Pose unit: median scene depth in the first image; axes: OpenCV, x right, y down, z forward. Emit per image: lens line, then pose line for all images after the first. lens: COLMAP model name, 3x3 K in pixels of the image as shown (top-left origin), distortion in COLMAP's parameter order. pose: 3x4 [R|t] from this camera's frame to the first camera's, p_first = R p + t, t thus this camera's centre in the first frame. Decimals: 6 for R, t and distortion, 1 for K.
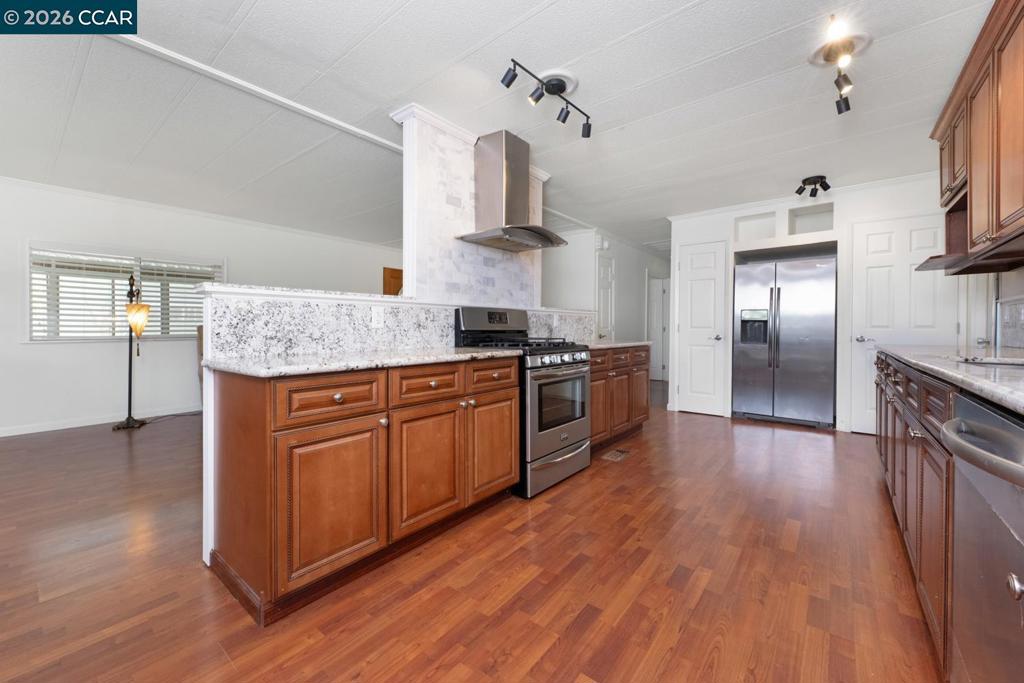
lens RADIAL K [[414.0, 0, 511.3], [0, 414.0, 330.7], [0, 0, 1]] dist [-0.000486, -0.000180]
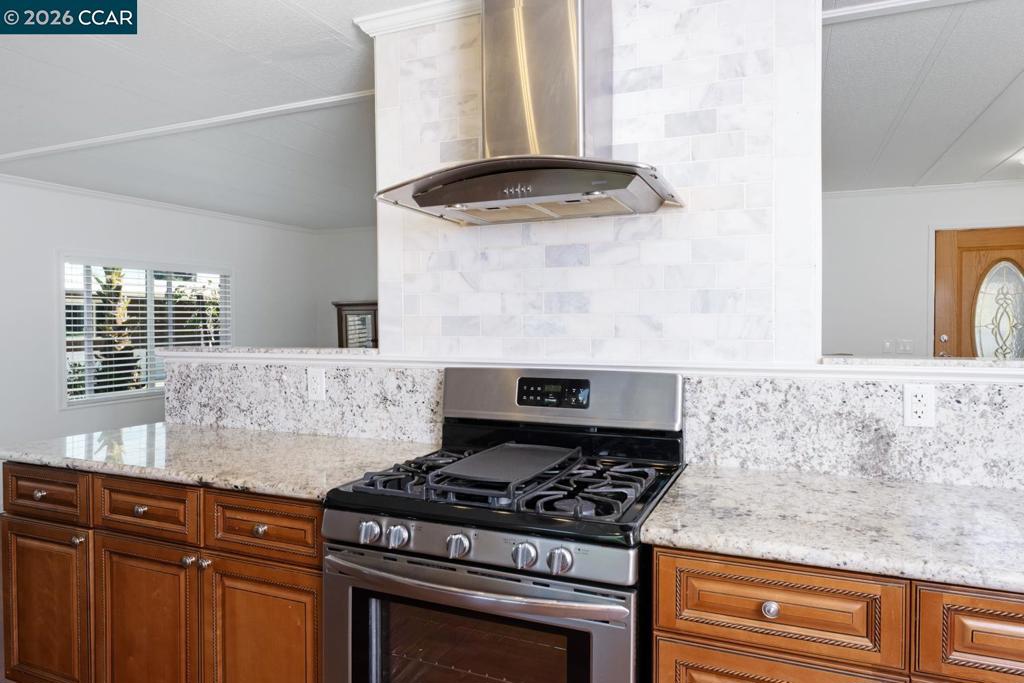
lens RADIAL K [[610.9, 0, 512.2], [0, 610.9, 331.6], [0, 0, 1]] dist [-0.001197, -0.000884]
pose [[0.278448, 0.010223, -0.960397, 0.666067], [-0.003387, 0.999948, 0.009662, -0.120717], [0.960445, 0.000562, 0.278469, 0.988242]]
